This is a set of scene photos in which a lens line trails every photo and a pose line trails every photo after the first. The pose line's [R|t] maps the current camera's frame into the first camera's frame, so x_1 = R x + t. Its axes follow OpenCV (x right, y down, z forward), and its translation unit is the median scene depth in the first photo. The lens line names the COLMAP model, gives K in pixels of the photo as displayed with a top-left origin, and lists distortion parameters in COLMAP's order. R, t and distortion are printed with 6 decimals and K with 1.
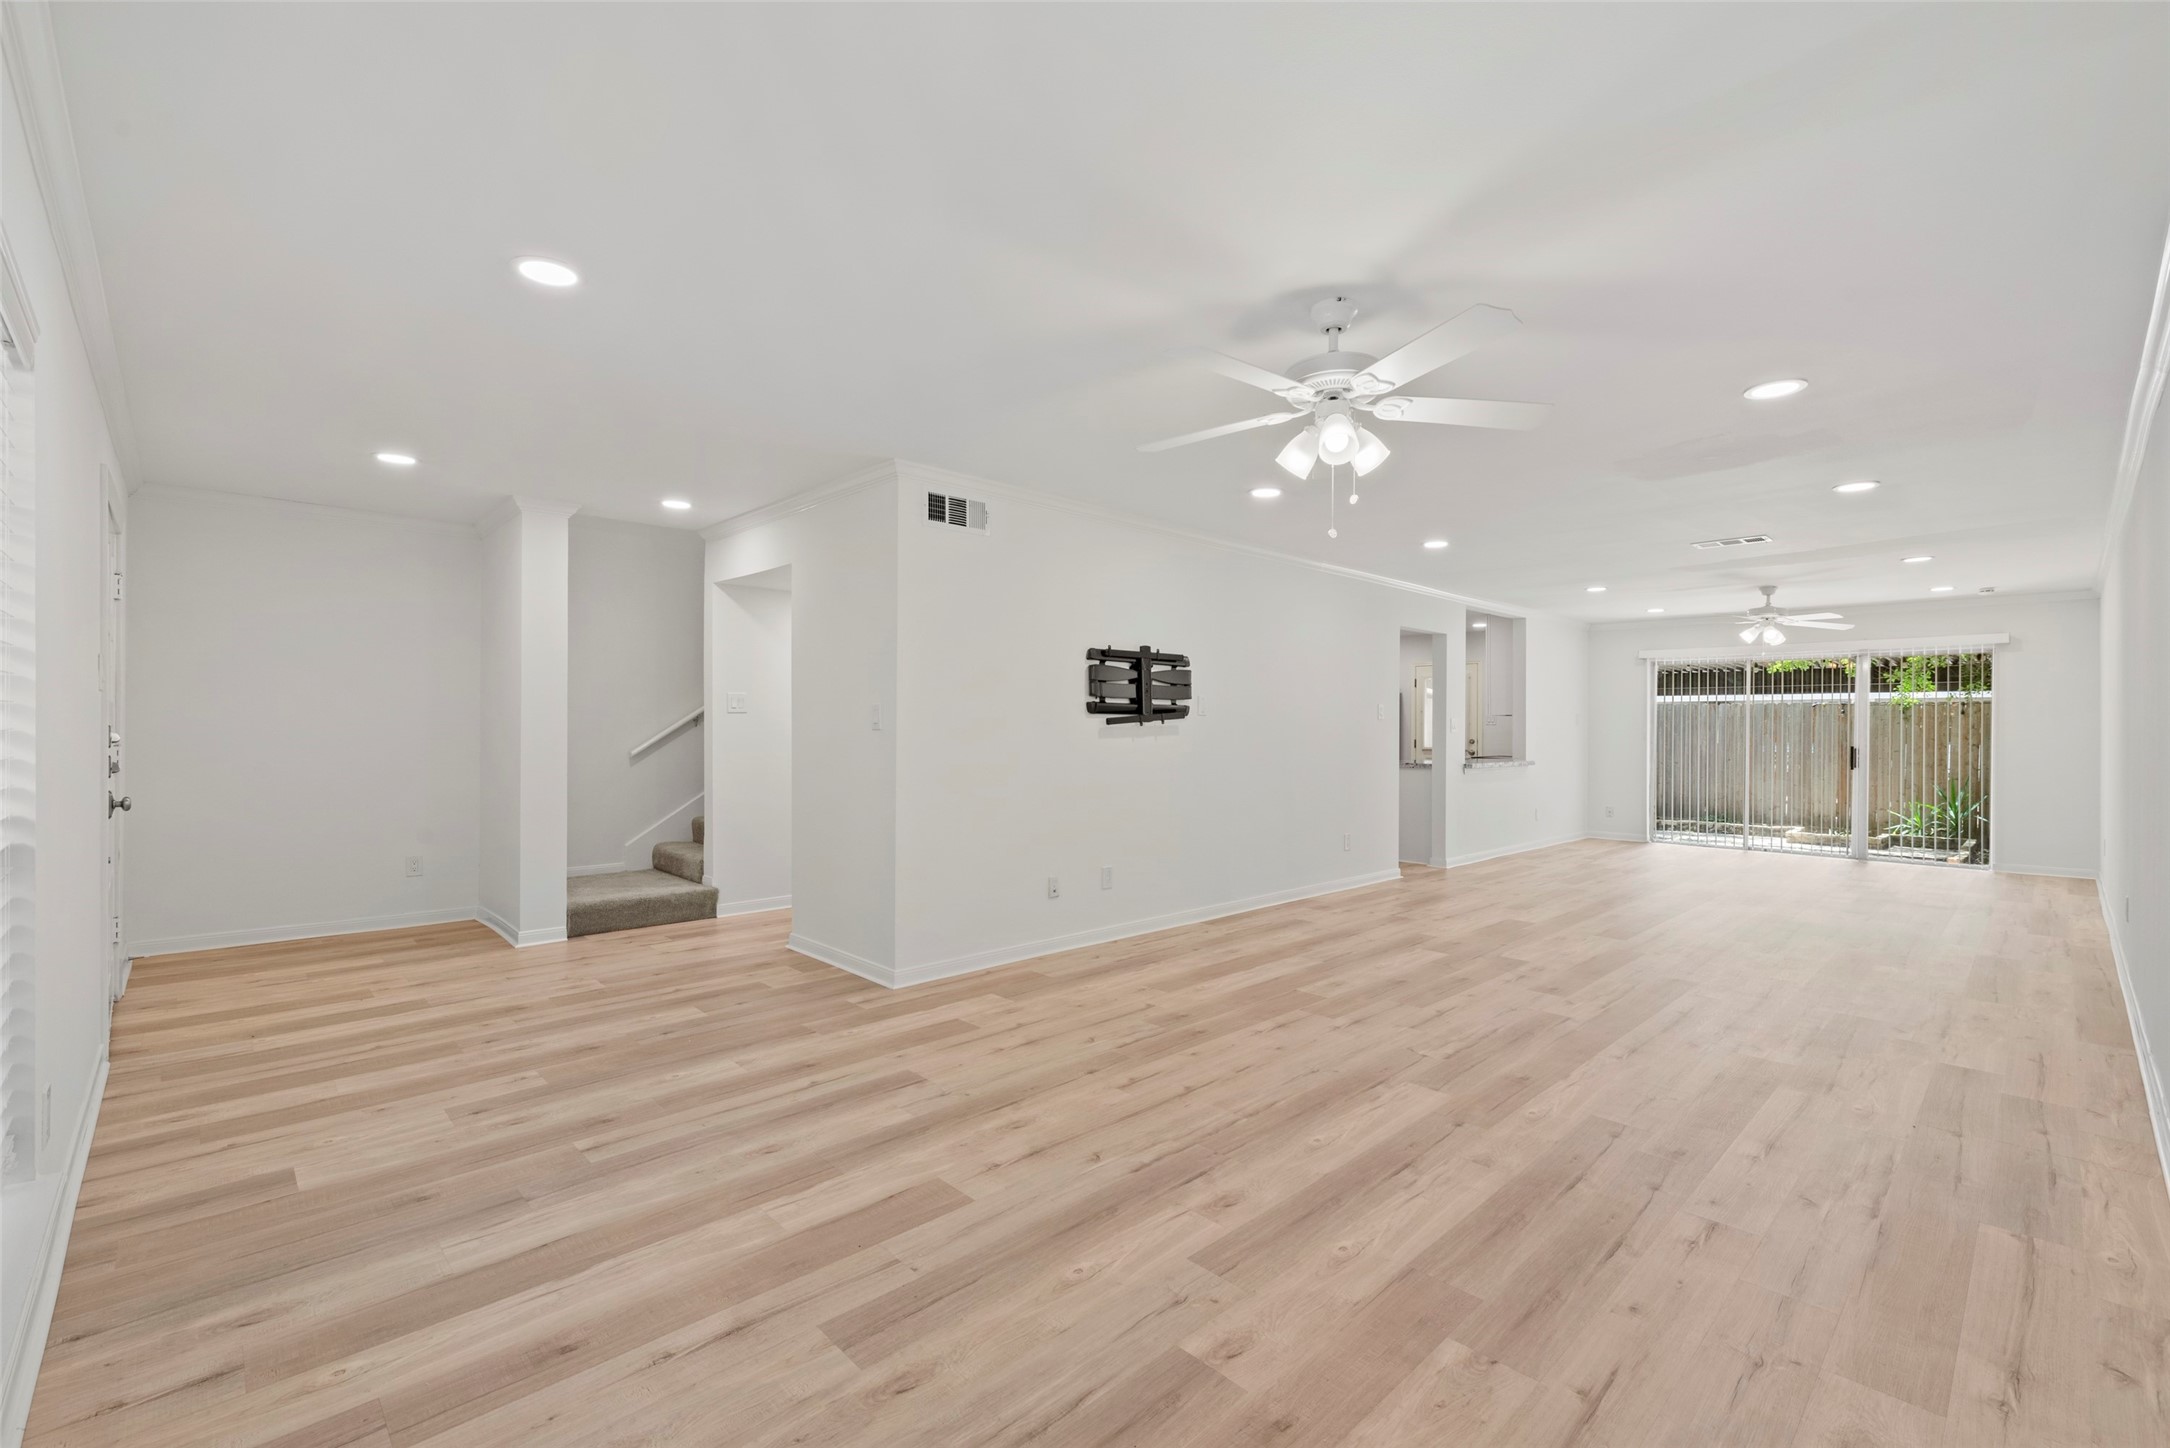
lens RADIAL K [[944.4, 0, 1079.0], [0, 944.4, 746.5], [0, 0, 1]] dist [-0.001873, 0.001325]
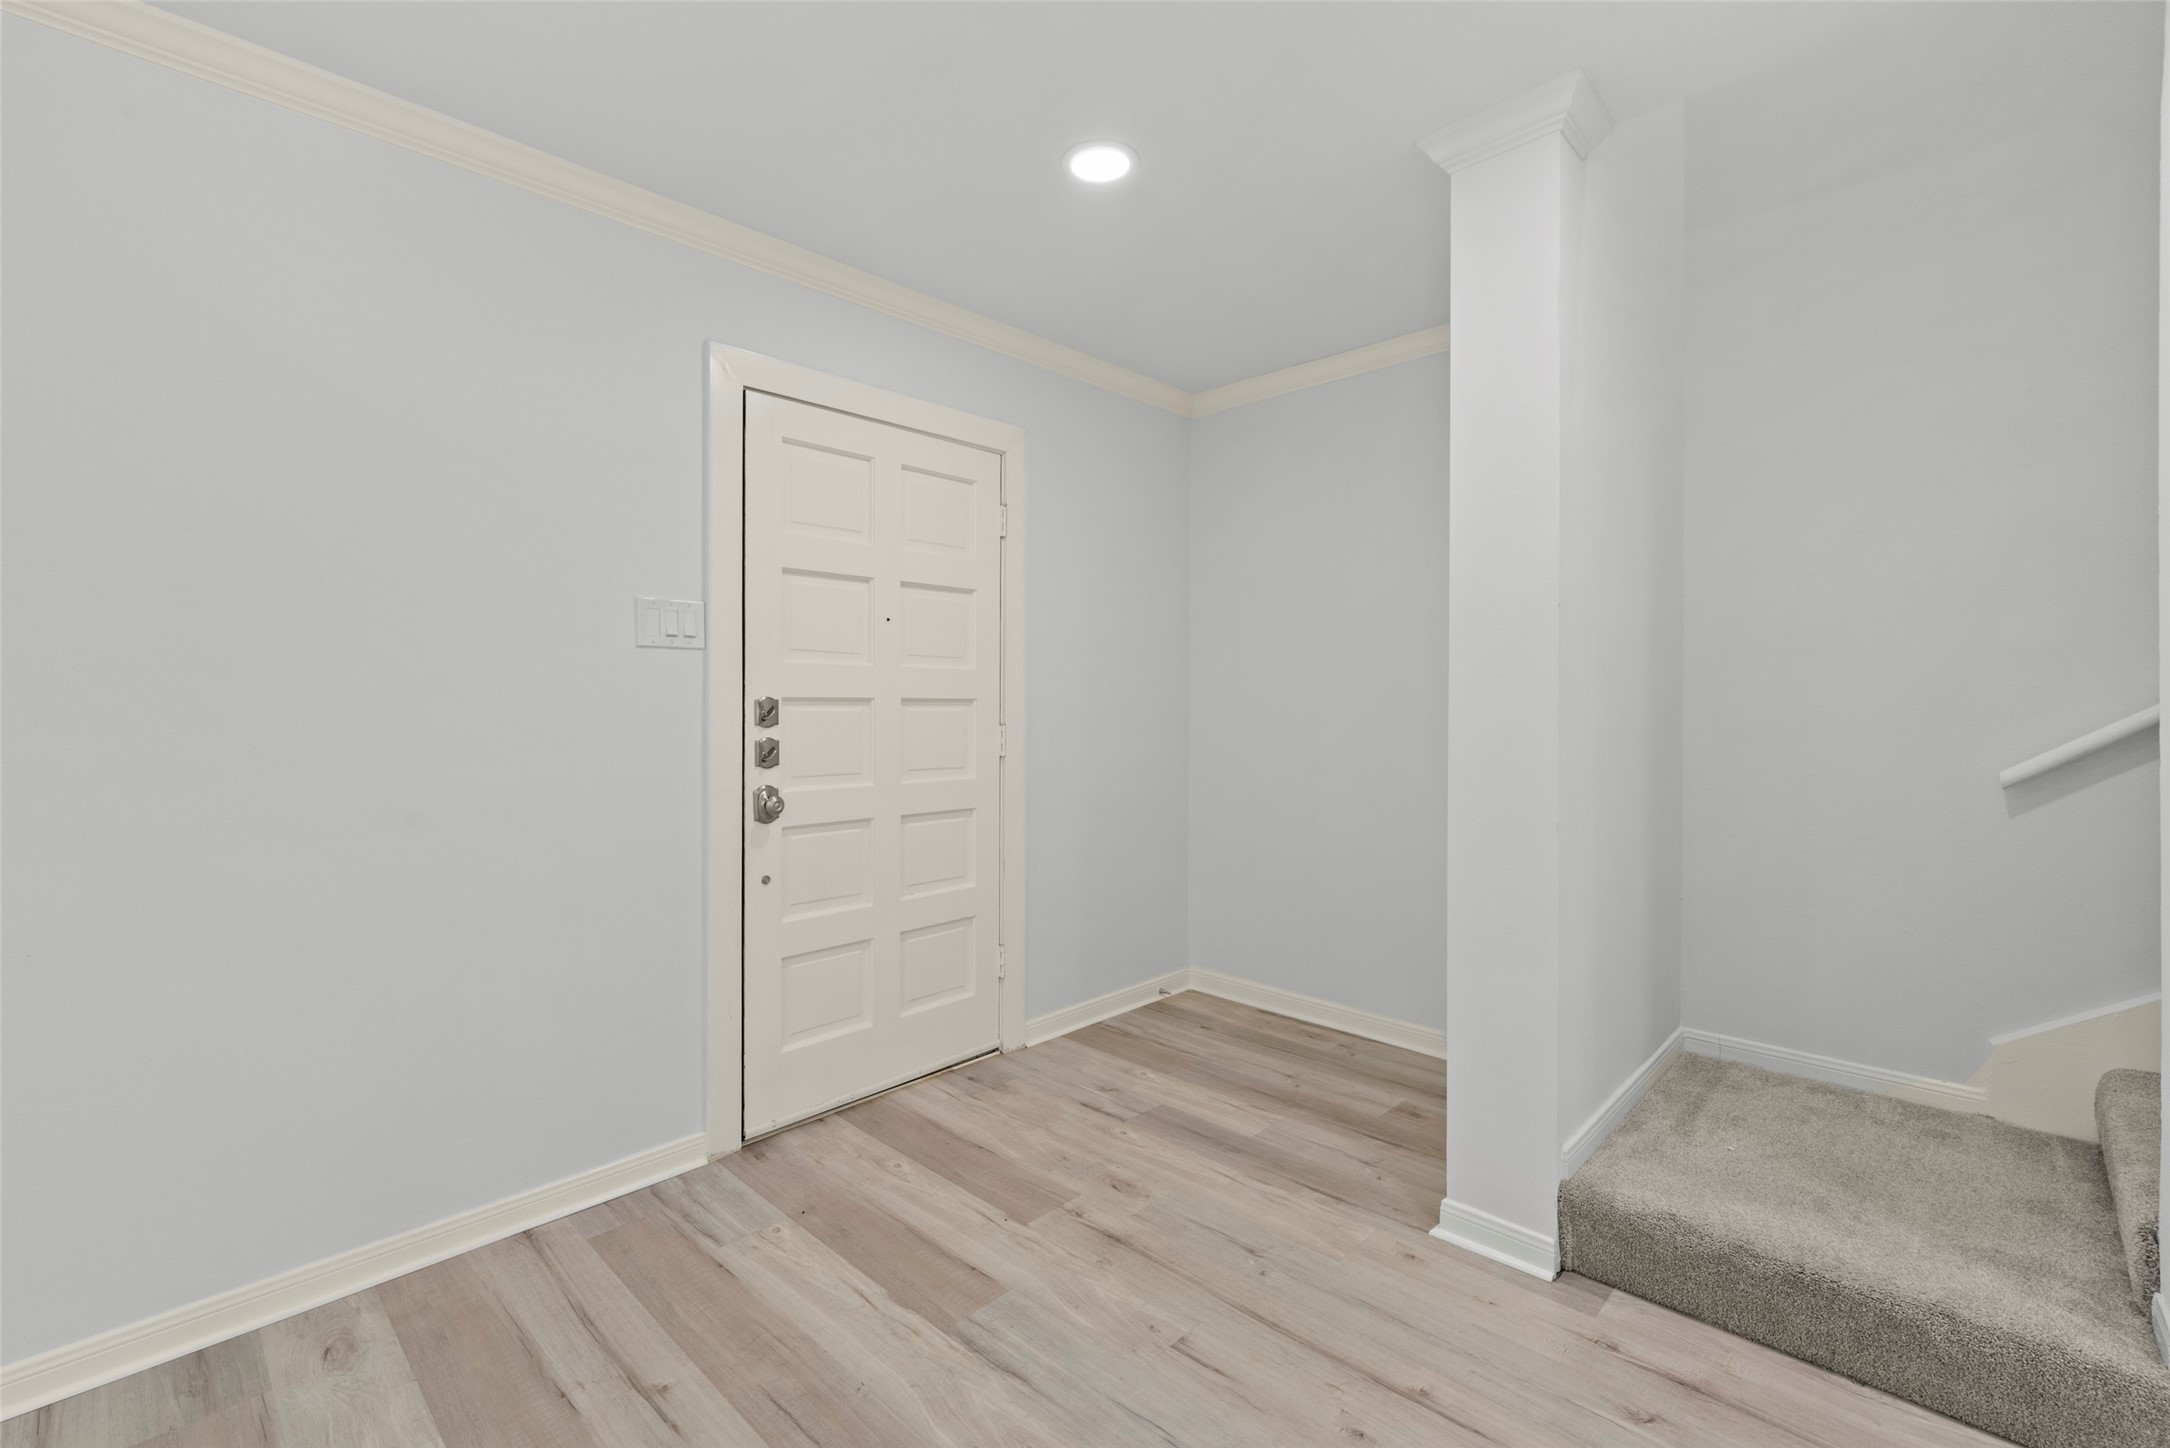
lens RADIAL K [[944.4, 0, 1080.1], [0, 944.4, 723.1], [0, 0, 1]] dist [-0.001873, 0.001325]
pose [[0.033294, 0.004763, -0.999434, -0.393924], [-0.014206, 0.999890, 0.004292, -0.023498], [0.999345, 0.014055, 0.033358, 1.741840]]
